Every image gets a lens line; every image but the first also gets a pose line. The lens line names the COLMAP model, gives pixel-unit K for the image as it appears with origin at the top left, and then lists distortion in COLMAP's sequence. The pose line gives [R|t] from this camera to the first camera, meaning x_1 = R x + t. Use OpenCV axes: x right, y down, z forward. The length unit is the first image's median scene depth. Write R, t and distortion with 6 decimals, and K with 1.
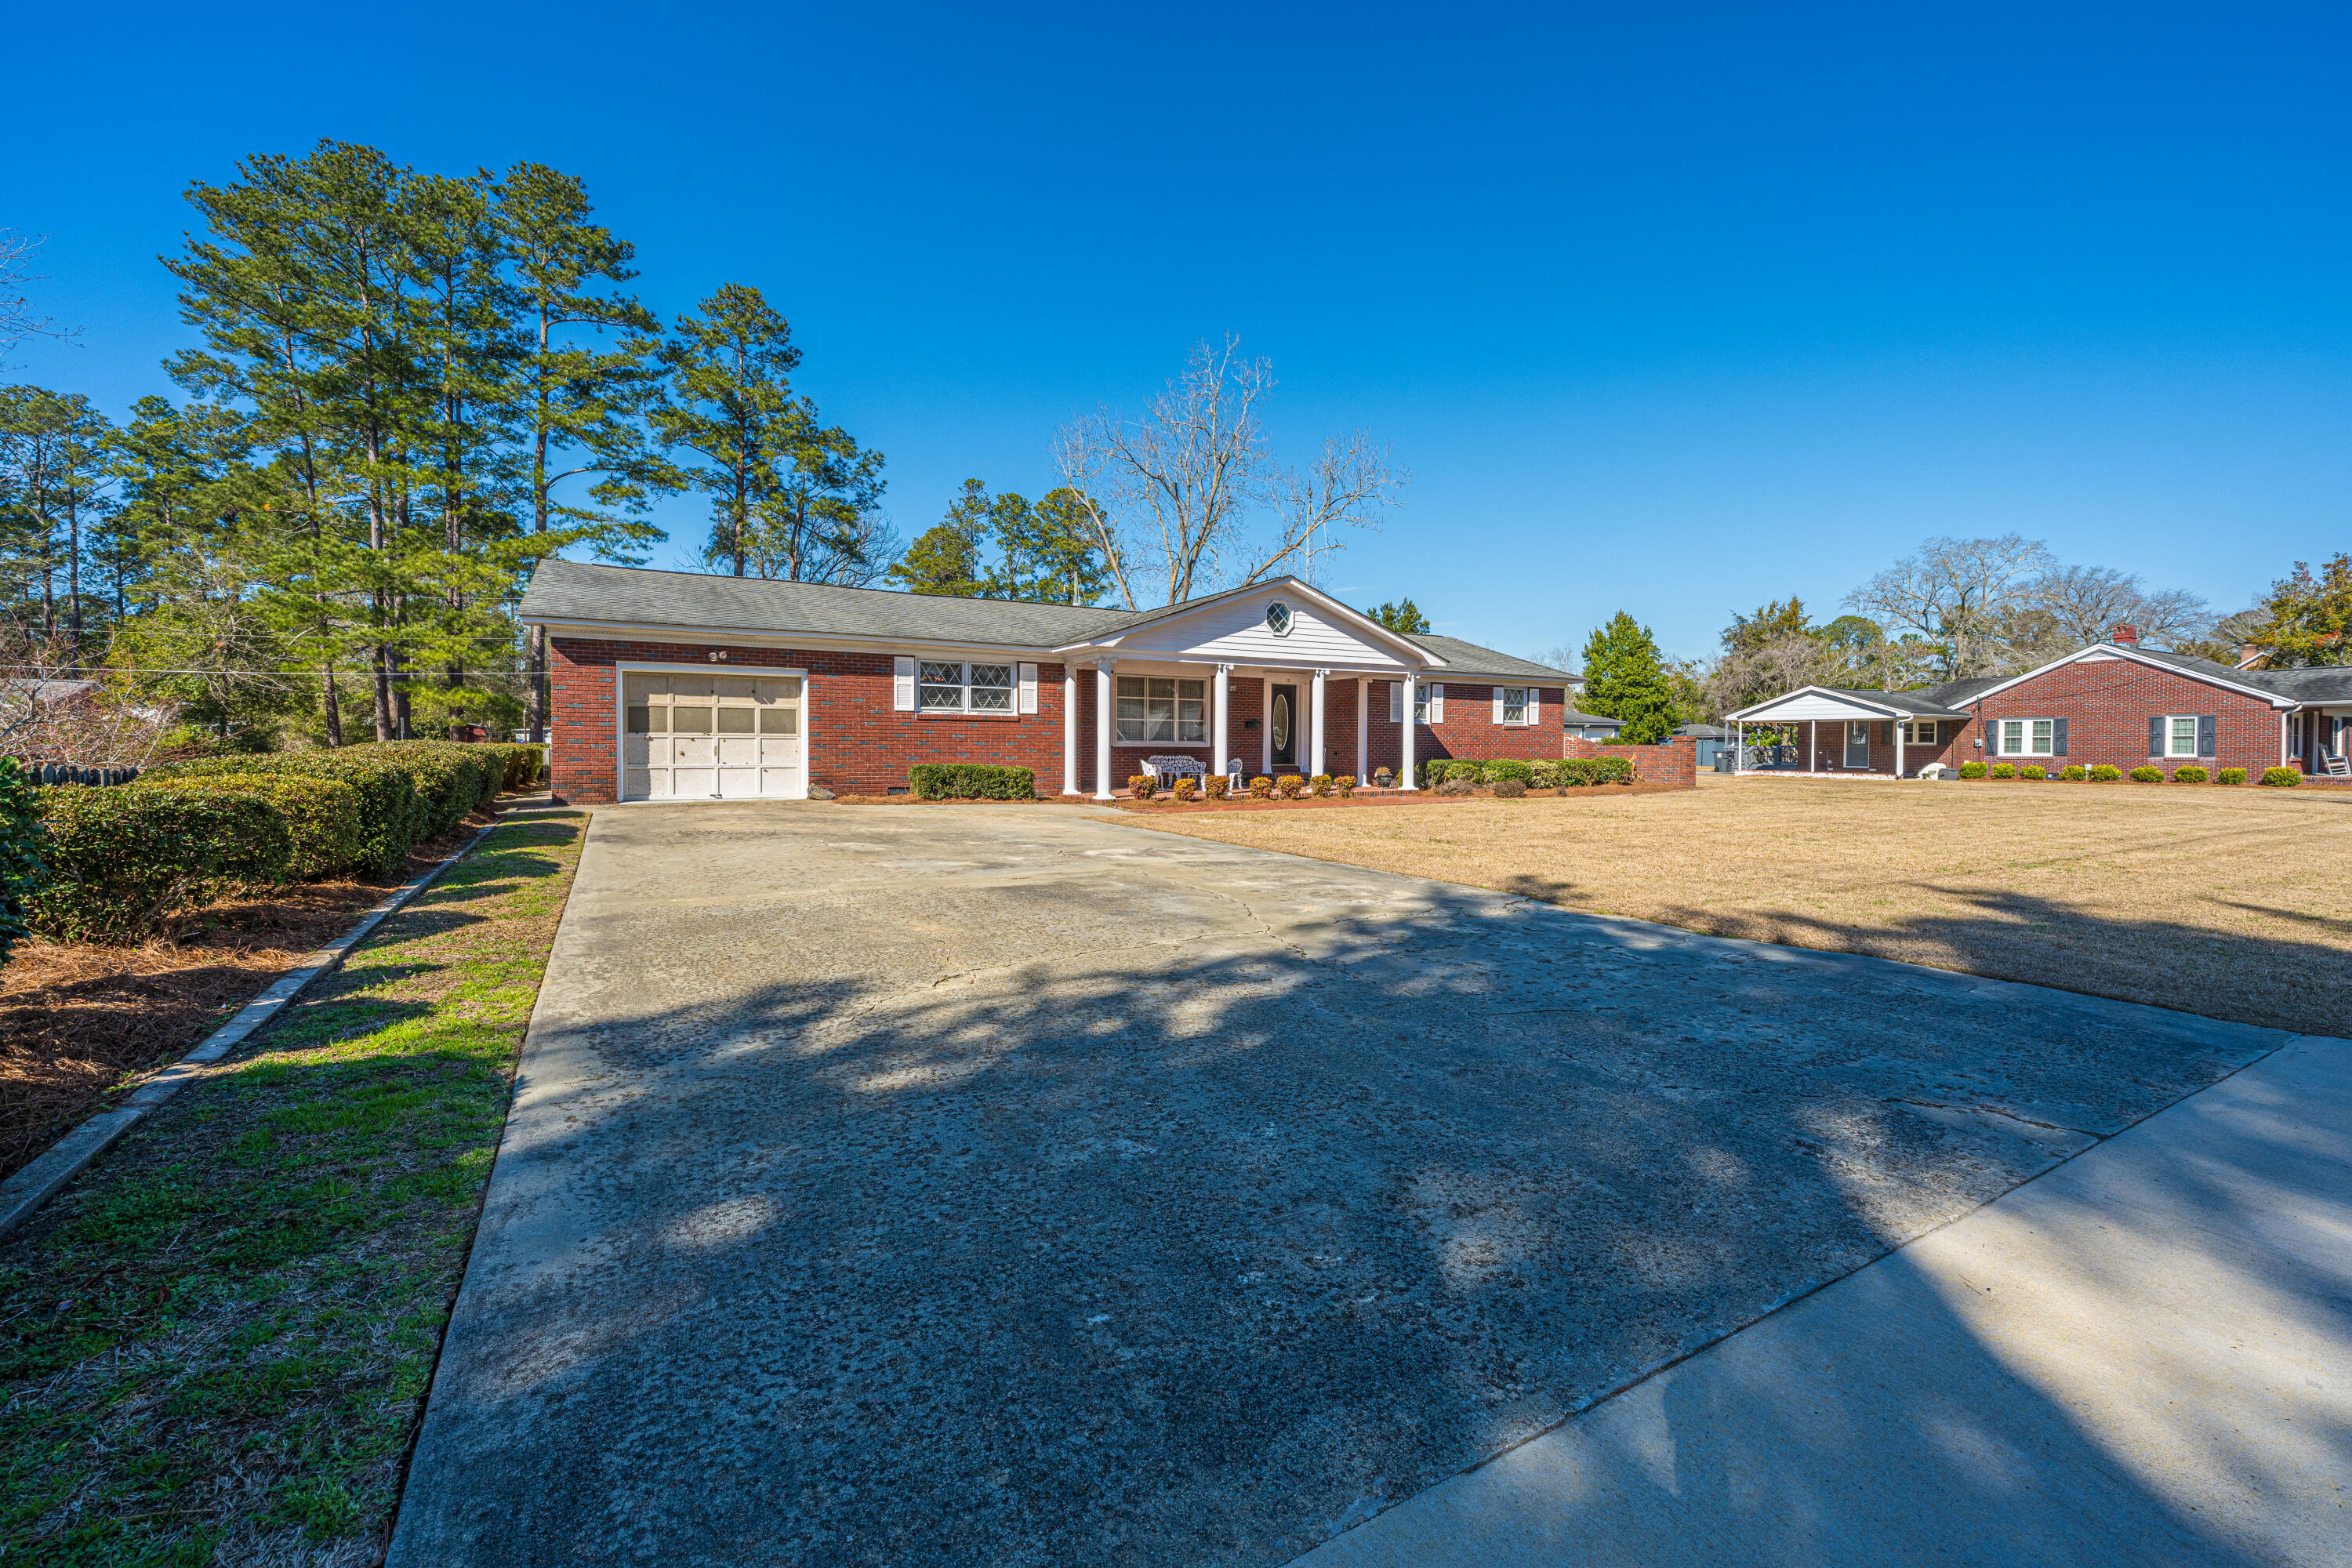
lens RADIAL K [[953.5, 0, 1171.0], [0, 953.5, 746.2], [0, 0, 1]] dist [-0.000662, 0.000151]
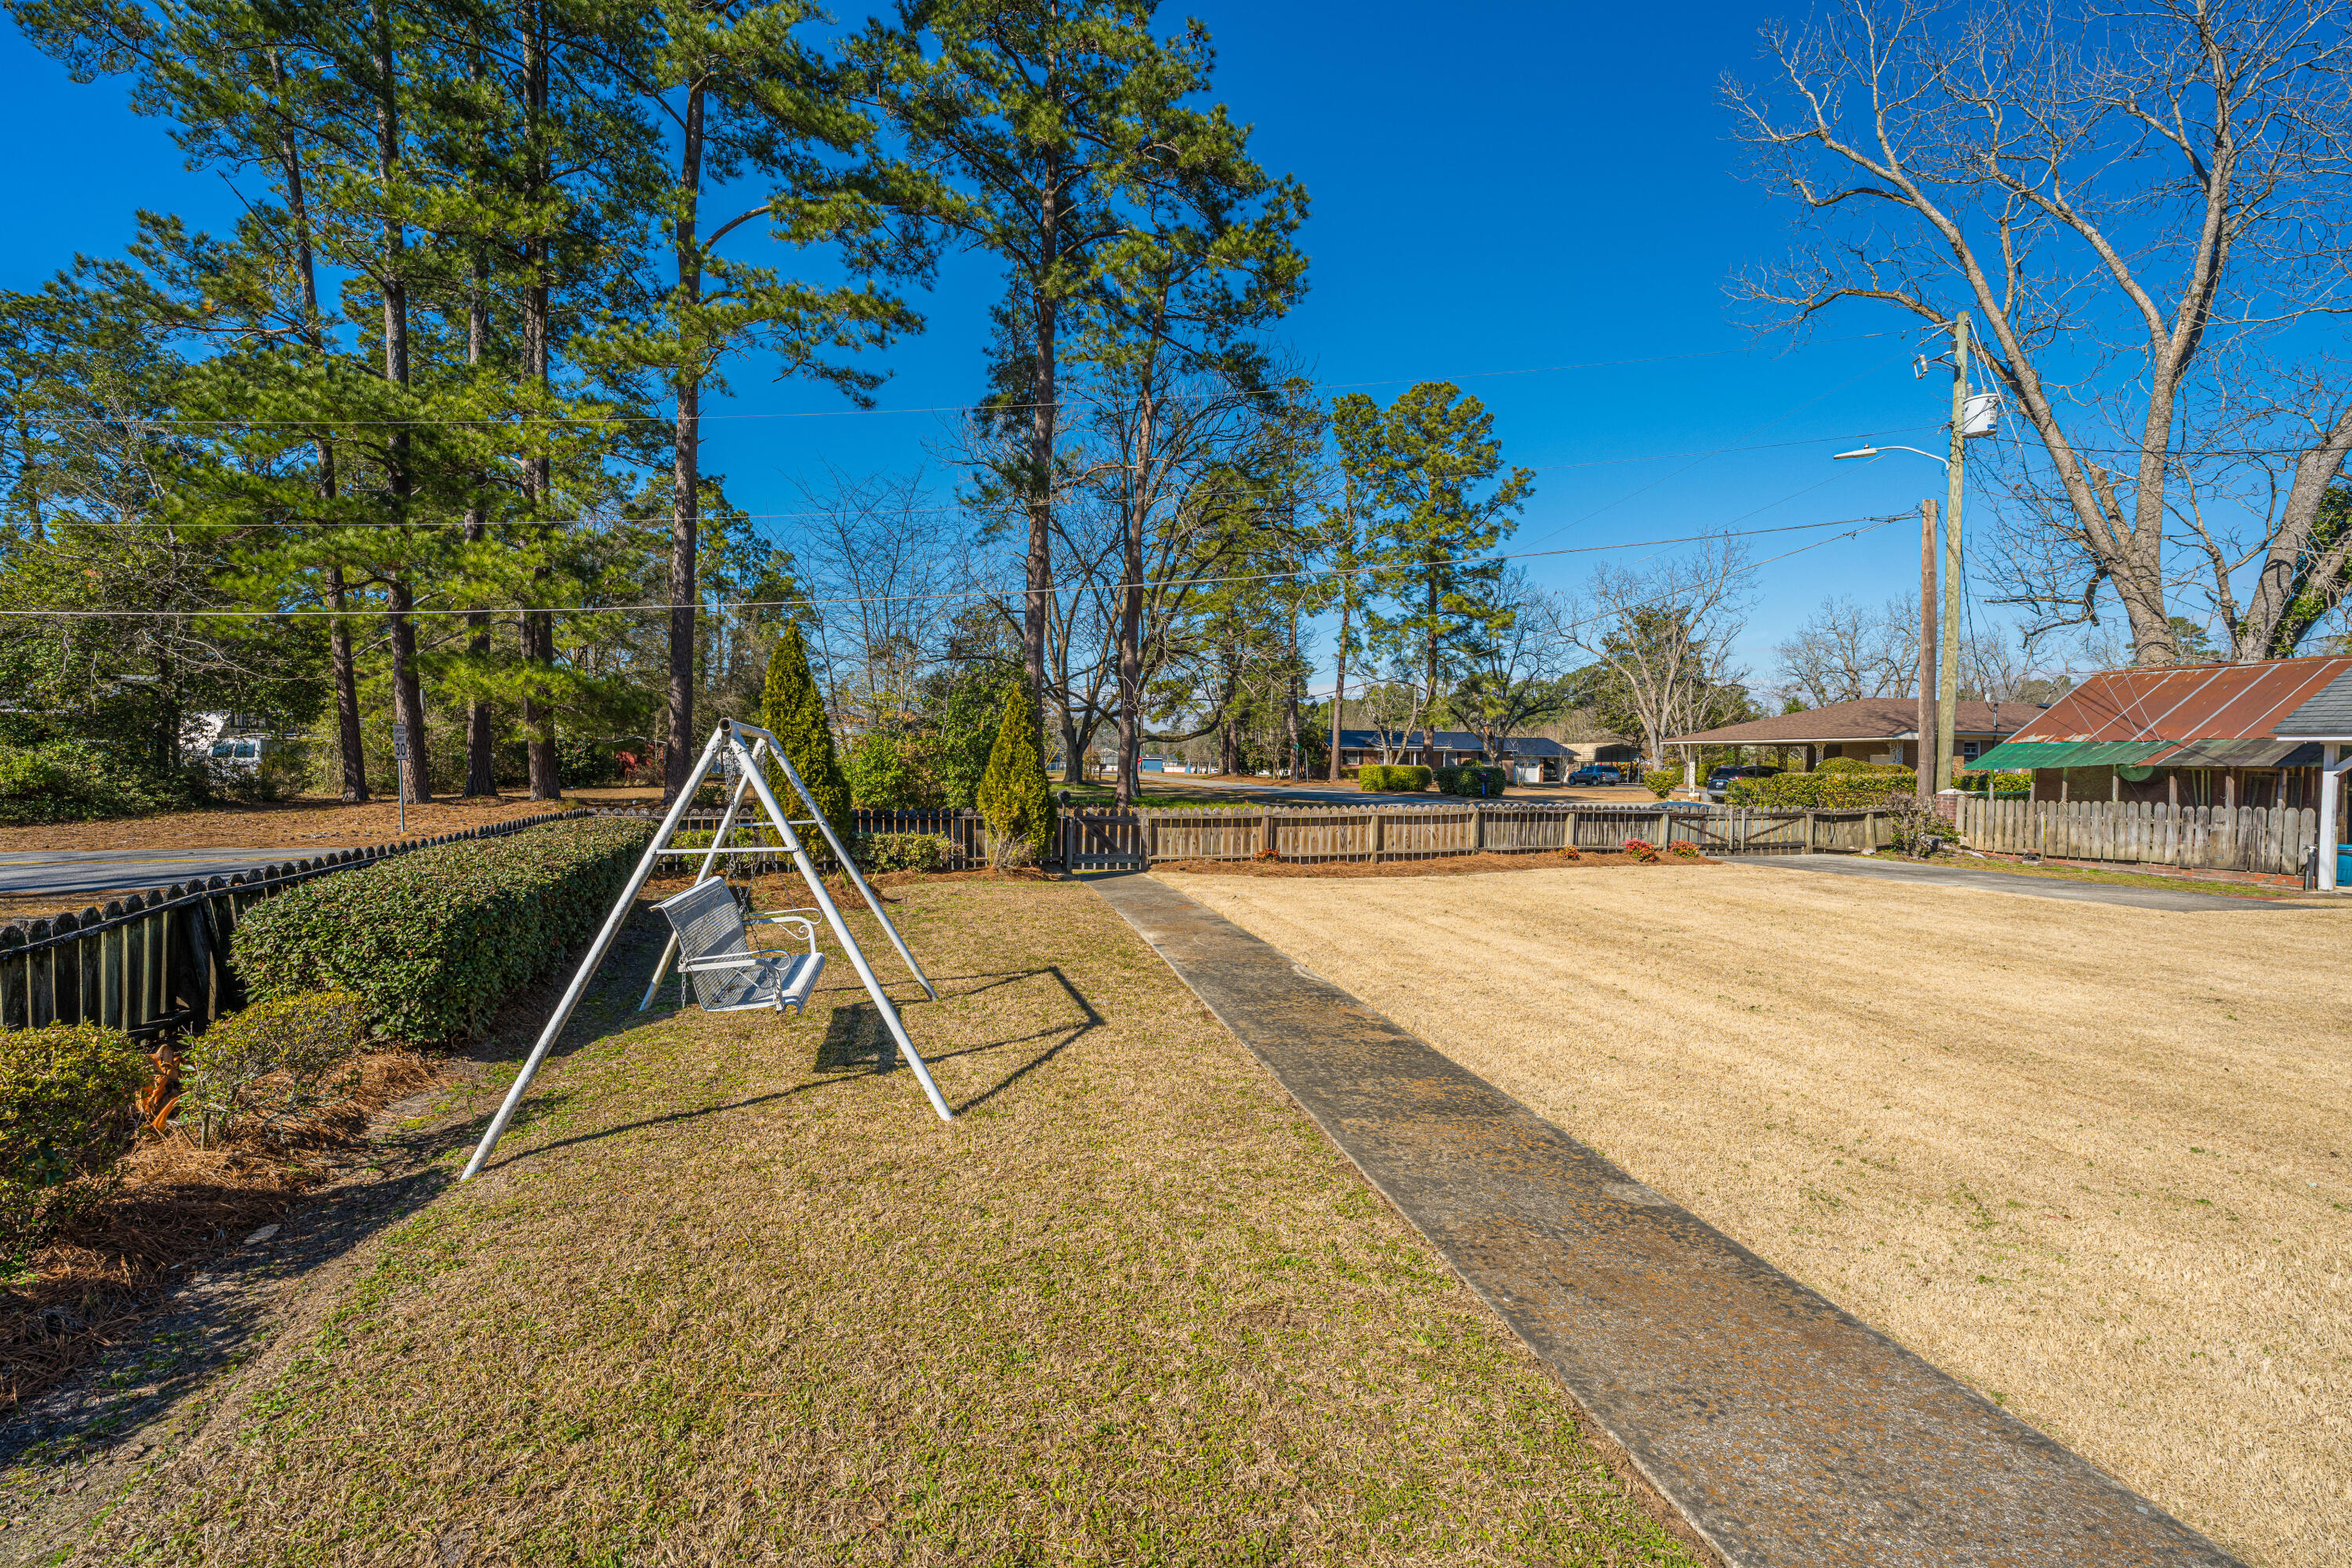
lens RADIAL K [[953.5, 0, 1080.3], [0, 953.5, 786.0], [0, 0, 1]] dist [-0.000662, 0.000151]
pose [[0.964113, 0.014312, -0.265106, -0.379142], [-0.007204, 0.999588, 0.027766, -0.015941], [0.265395, -0.024860, 0.963819, 0.657075]]
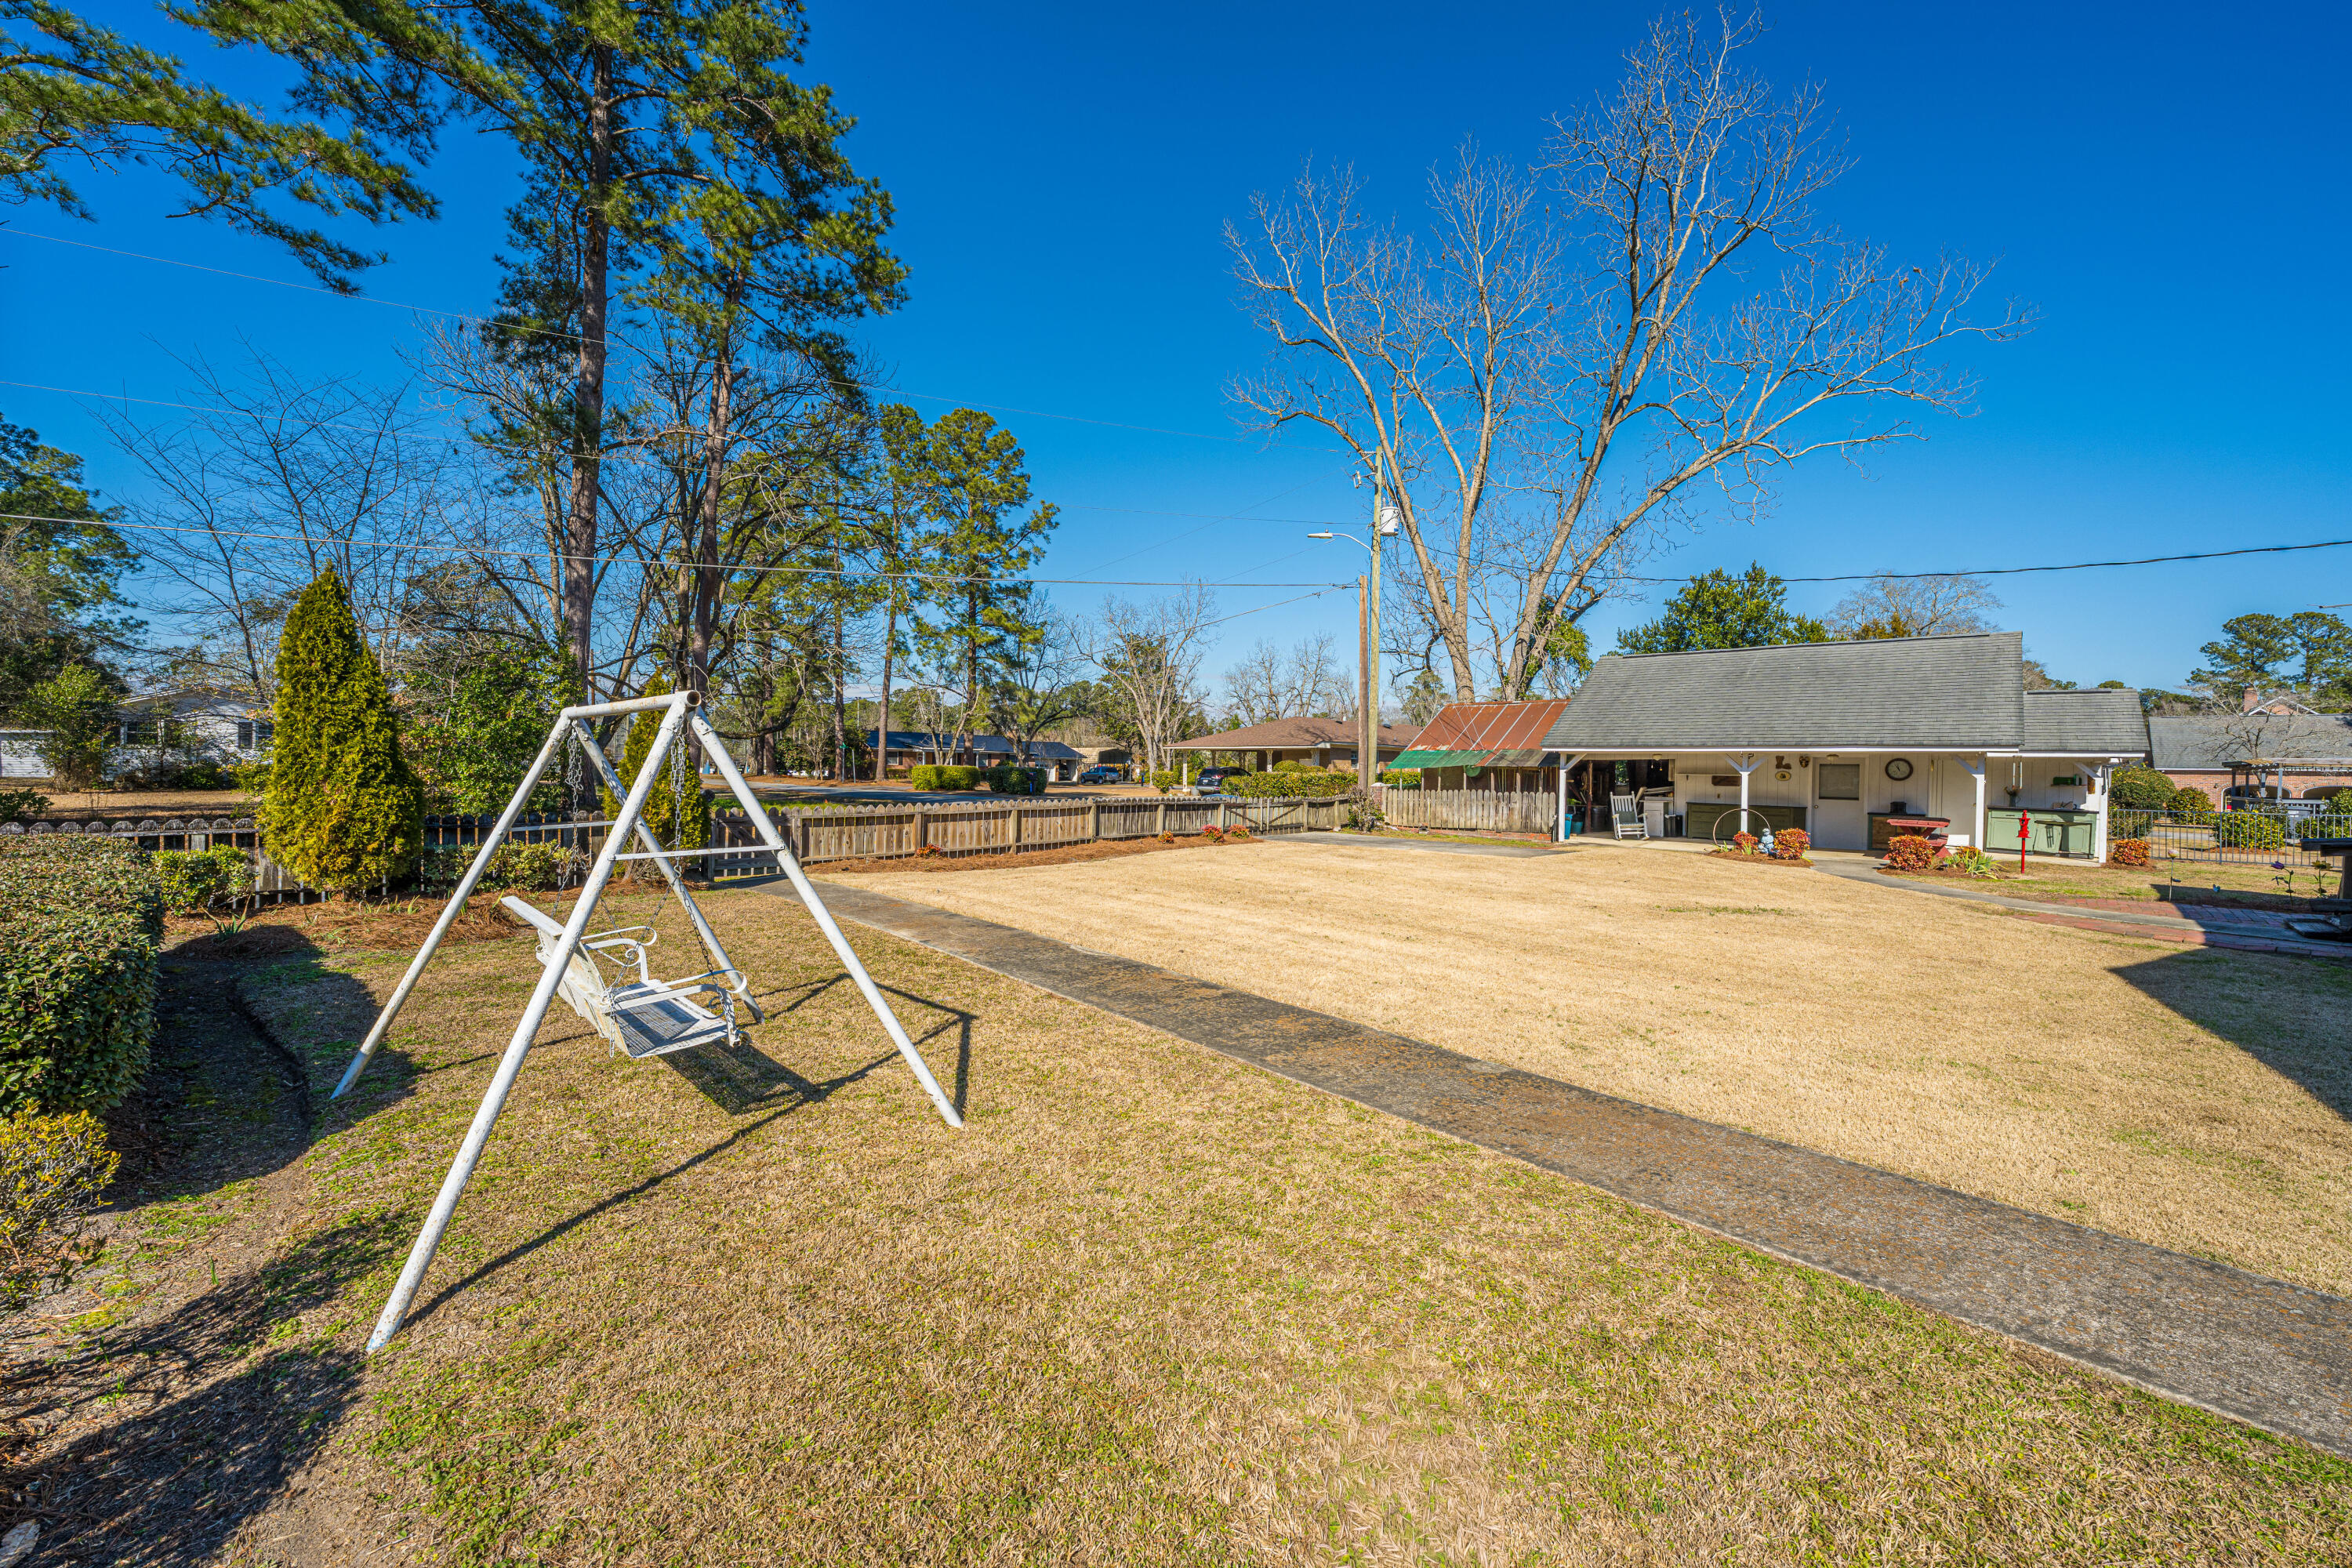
lens RADIAL K [[929.7, 0, 1172.7], [0, 929.7, 776.6], [0, 0, 1]] dist [-0.002270, 0.000546]
pose [[0.949655, 0.008888, 0.313173, -0.422591], [-0.013054, 0.999852, 0.011210, -0.014256], [-0.313027, -0.014733, 0.949630, 0.655463]]
